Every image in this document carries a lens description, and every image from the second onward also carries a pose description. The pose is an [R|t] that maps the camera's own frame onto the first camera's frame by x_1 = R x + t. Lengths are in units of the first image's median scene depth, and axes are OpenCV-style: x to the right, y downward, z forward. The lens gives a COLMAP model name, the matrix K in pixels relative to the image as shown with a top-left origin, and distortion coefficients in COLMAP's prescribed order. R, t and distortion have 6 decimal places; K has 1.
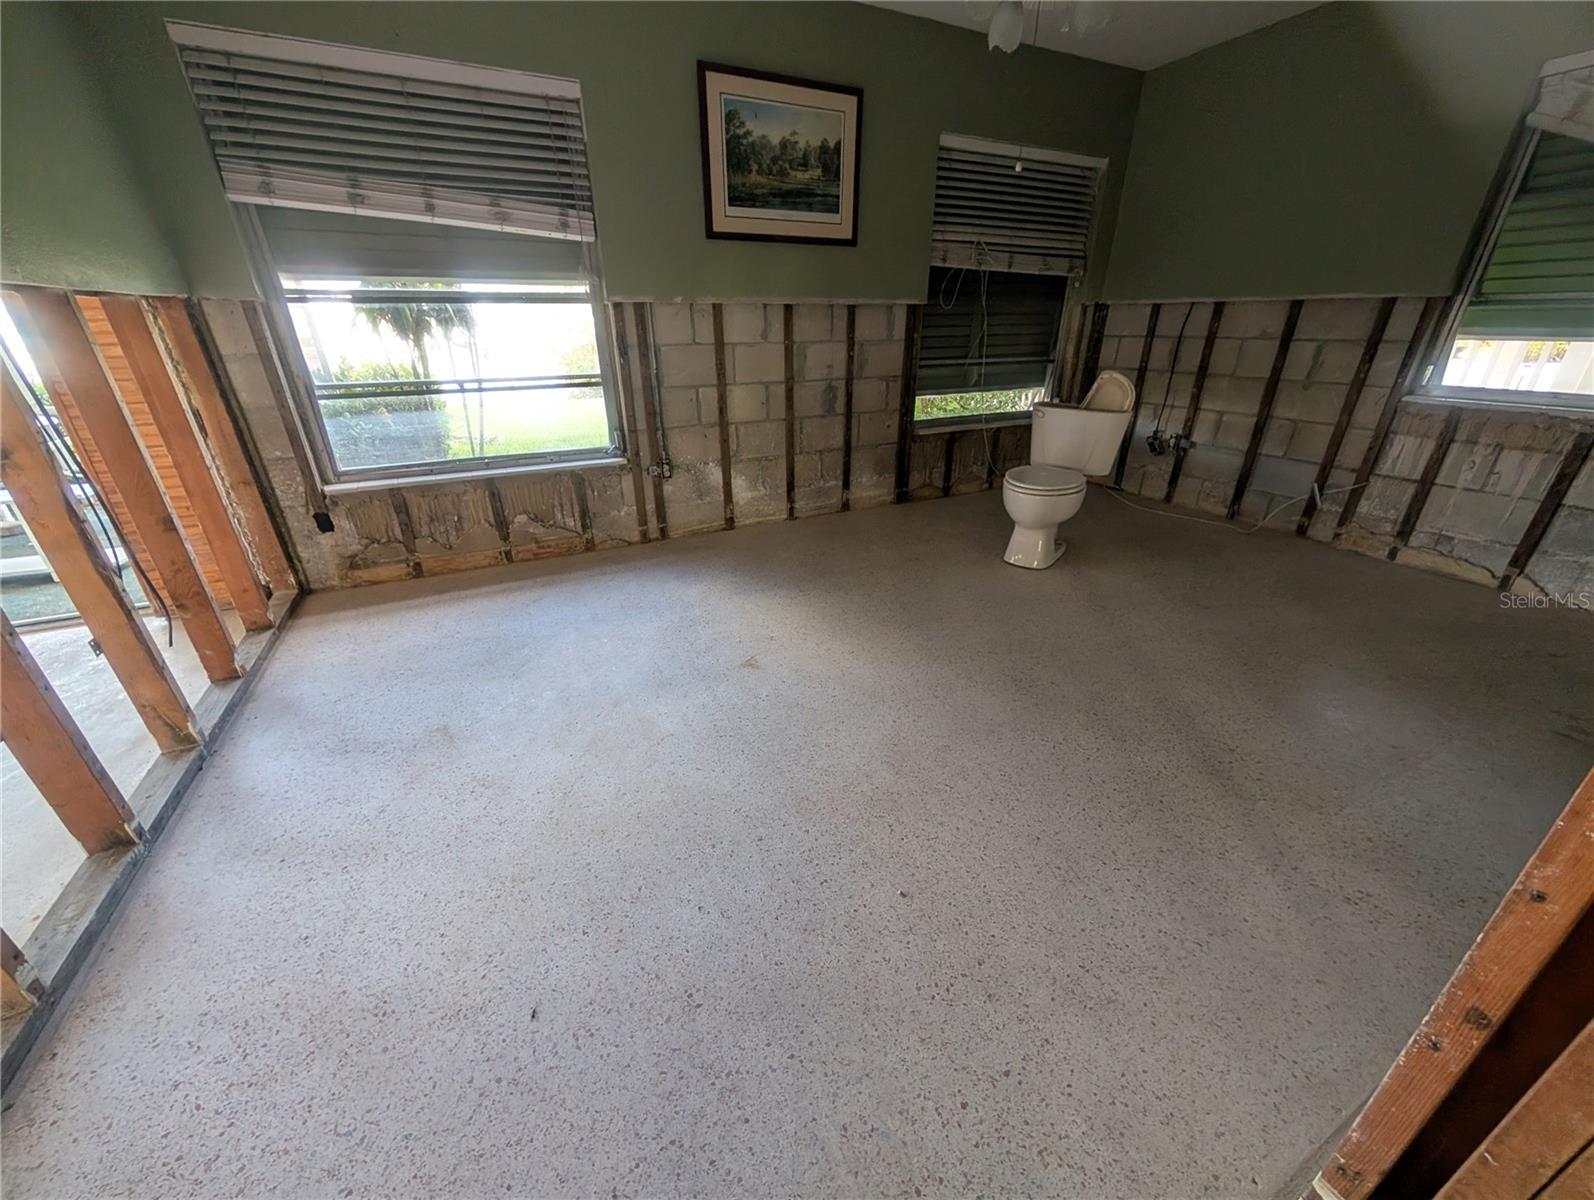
lens RADIAL K [[602.0, 0, 794.1], [0, 602.0, 603.6], [0, 0, 1]] dist [-0.000186, 0.000063]
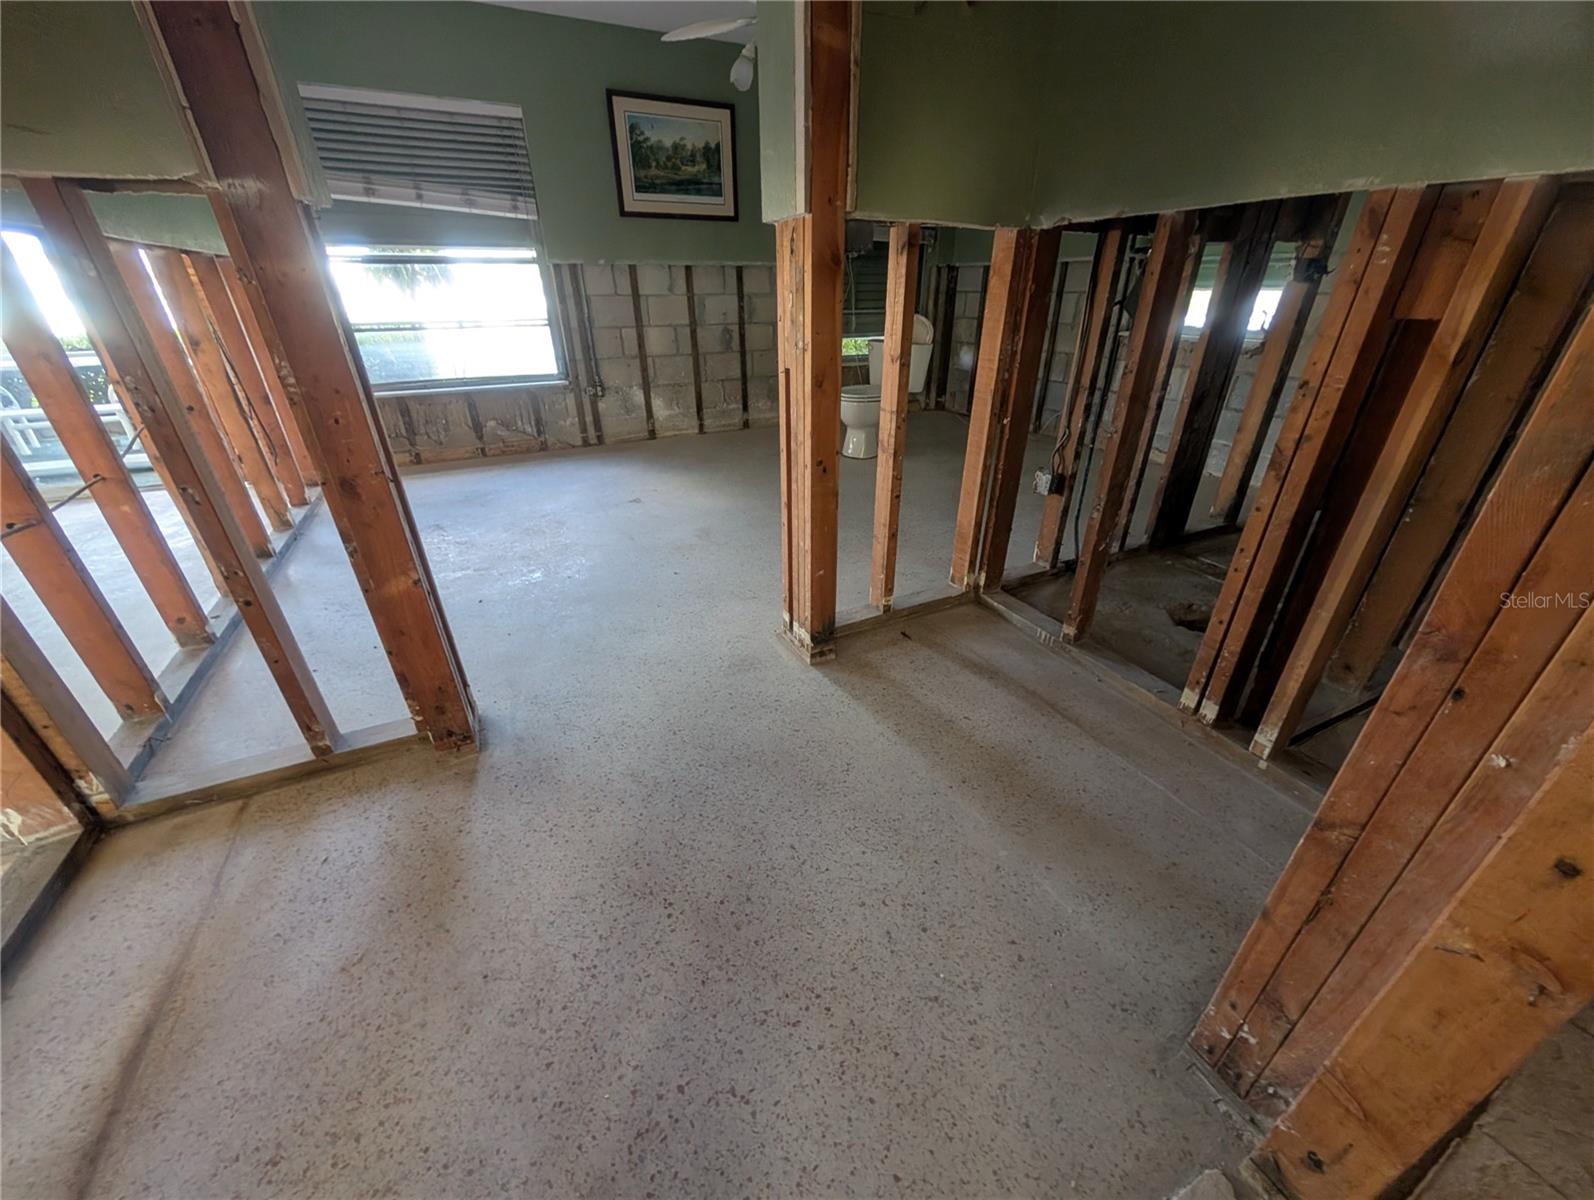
lens RADIAL K [[602.0, 0, 794.1], [0, 602.0, 603.6], [0, 0, 1]] dist [-0.000186, 0.000063]
pose [[0.999995, -0.001657, 0.002798, 0.230730], [0.001534, 0.999058, 0.043358, 0.207238], [-0.002867, -0.043353, 0.999056, -0.391821]]
